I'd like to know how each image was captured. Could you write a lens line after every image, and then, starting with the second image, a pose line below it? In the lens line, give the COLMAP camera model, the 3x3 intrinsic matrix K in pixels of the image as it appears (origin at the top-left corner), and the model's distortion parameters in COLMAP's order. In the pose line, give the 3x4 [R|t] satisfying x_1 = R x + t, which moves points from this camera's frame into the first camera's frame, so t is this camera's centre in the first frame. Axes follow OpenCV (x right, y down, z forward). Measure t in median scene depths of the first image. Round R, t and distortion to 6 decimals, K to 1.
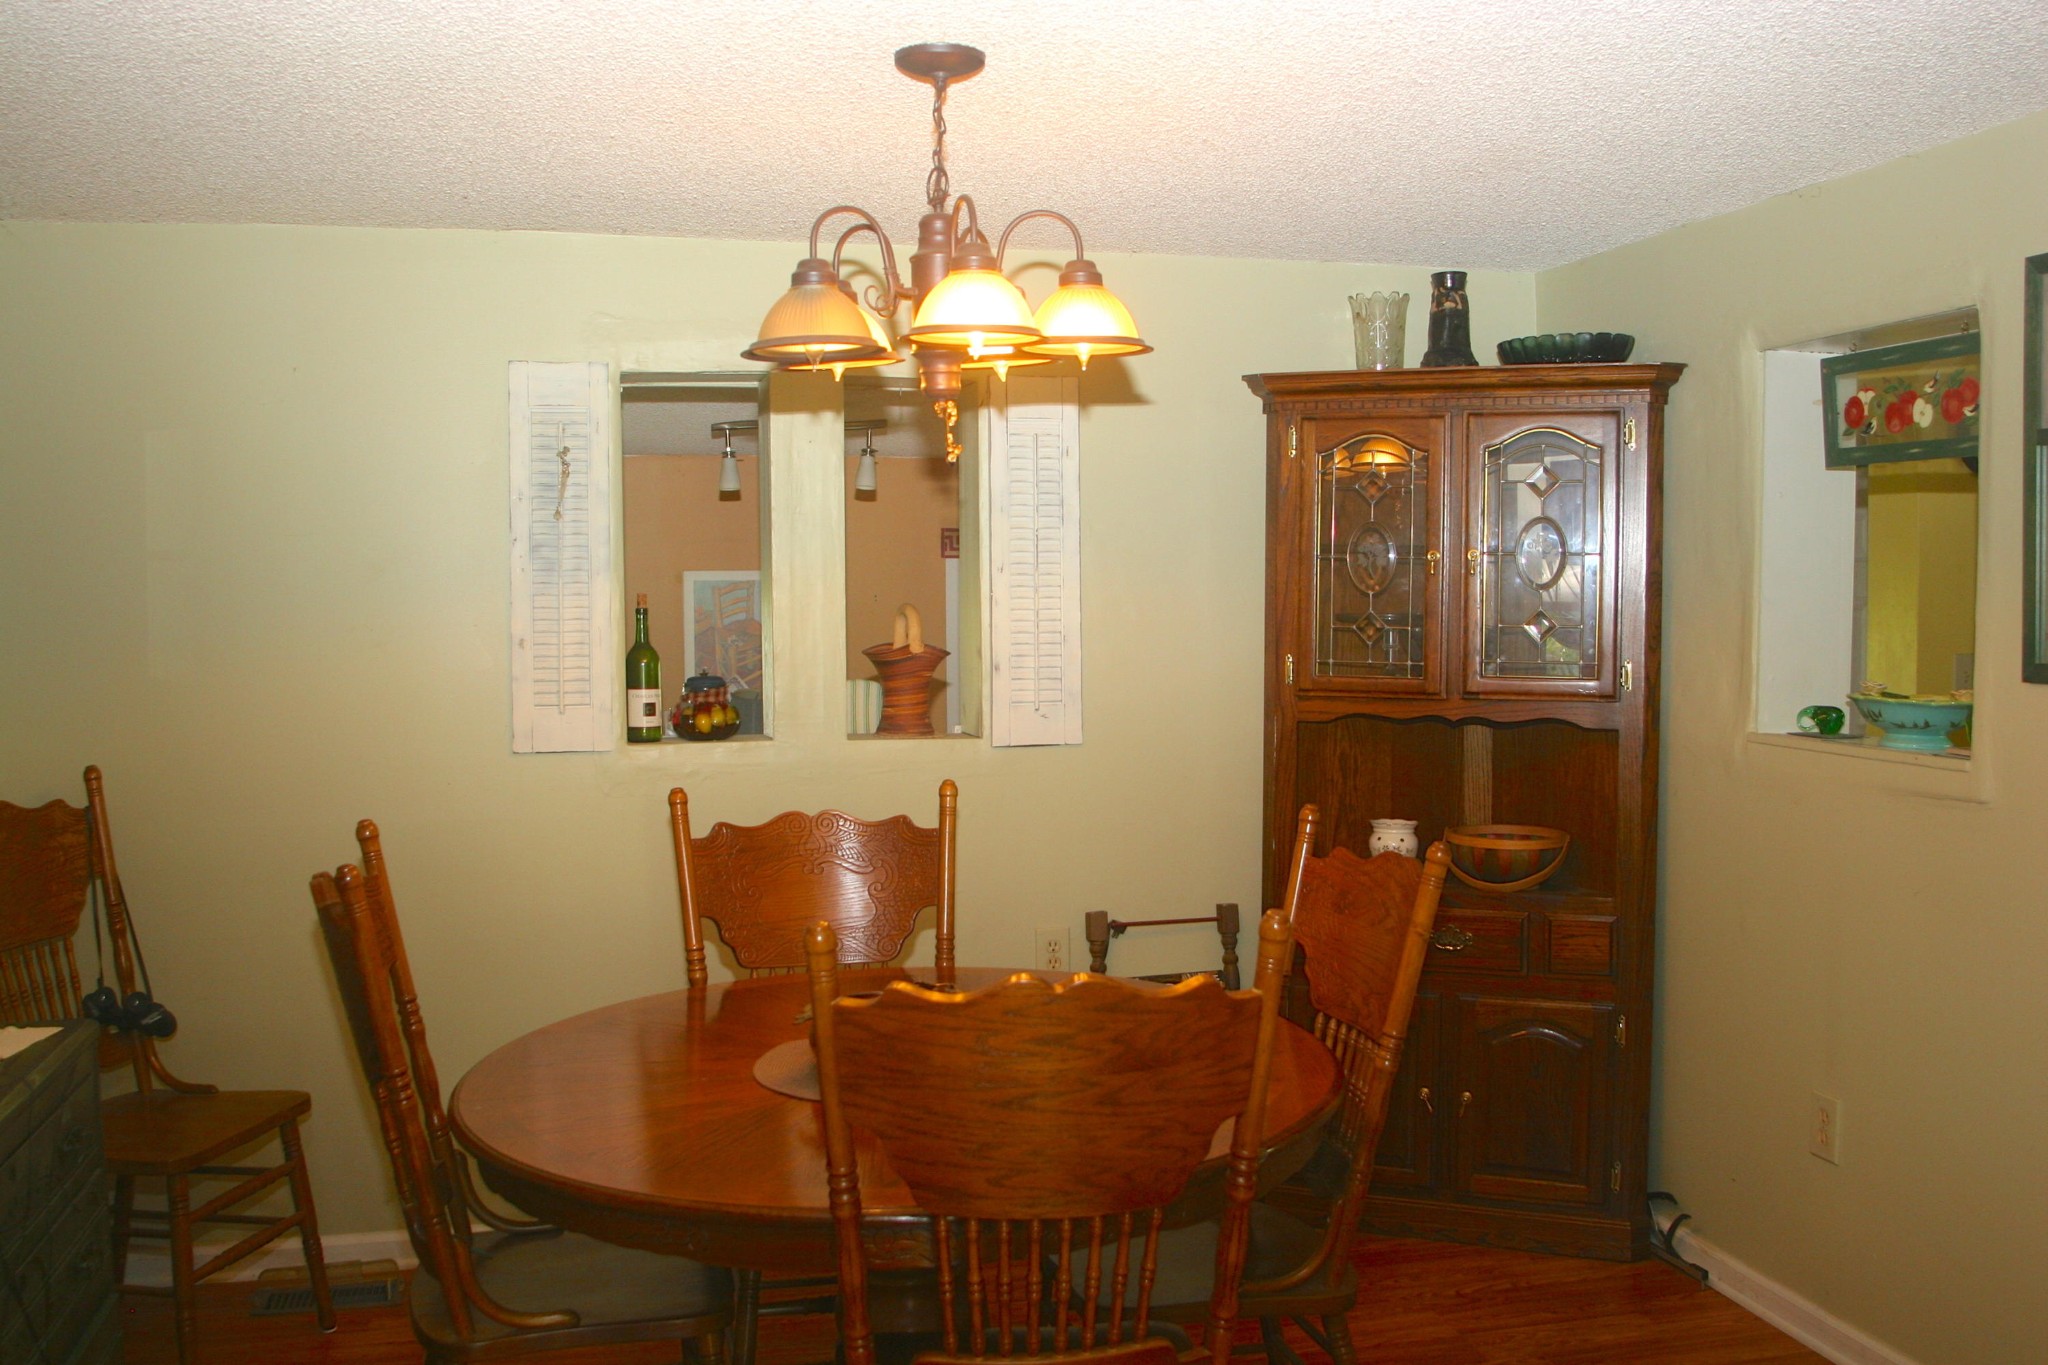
lens RADIAL K [[1891.1, 0, 1024.0], [0, 1891.1, 682.5], [0, 0, 1]] dist [-0.003390, 0.006589]
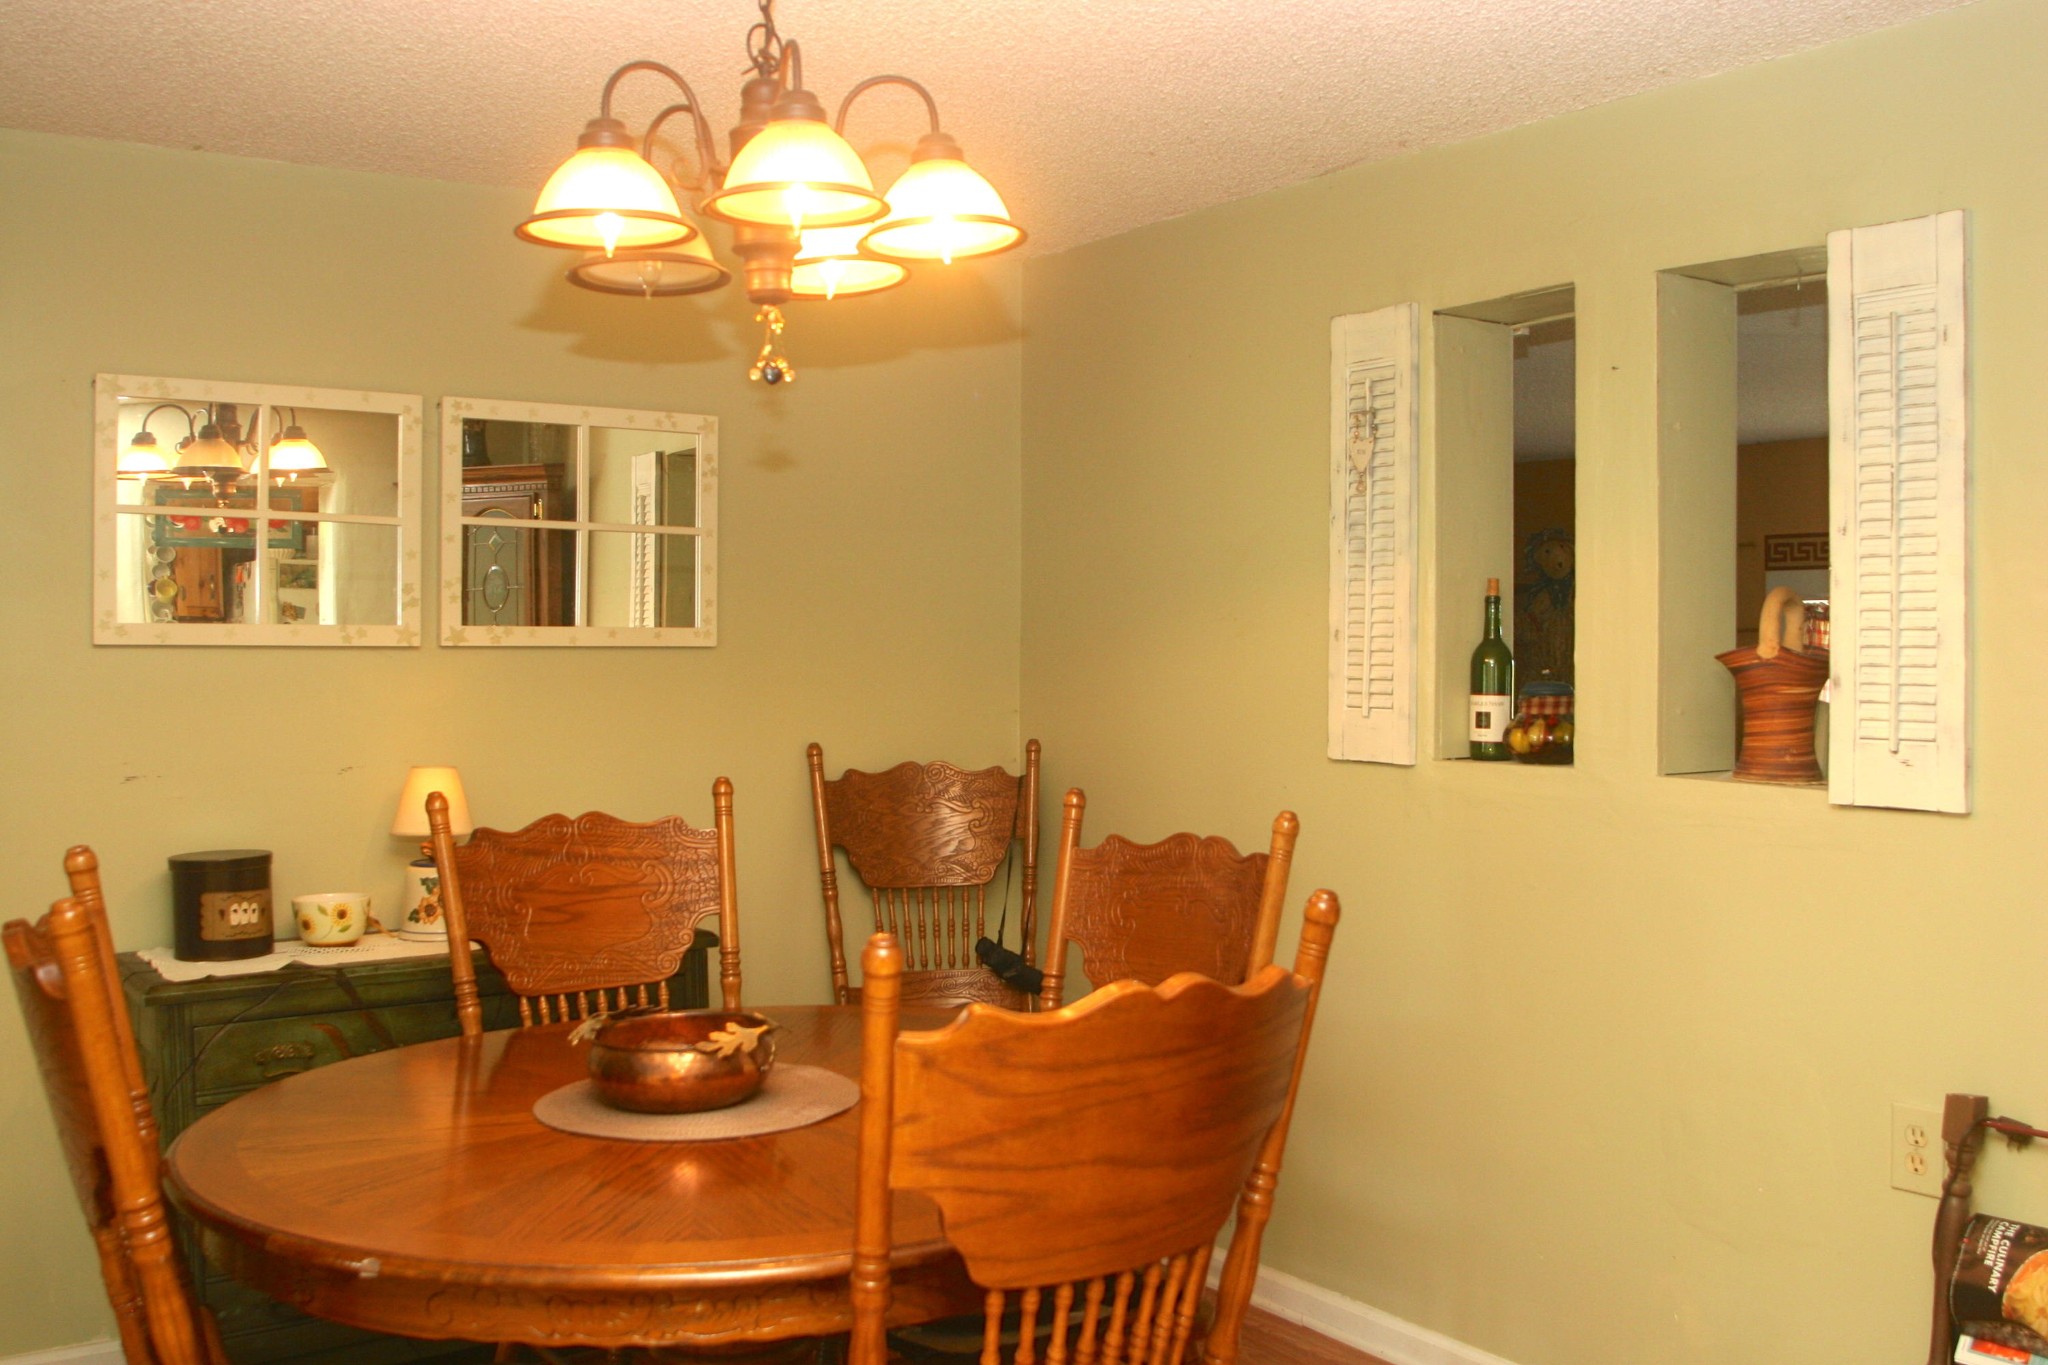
lens RADIAL K [[1891.1, 0, 1024.0], [0, 1891.1, 682.5], [0, 0, 1]] dist [-0.003390, 0.006589]
pose [[0.423006, 0.033105, -0.905522, 0.473940], [-0.049619, 0.998679, 0.013332, -0.002911], [0.904767, 0.039291, 0.424090, 0.493717]]
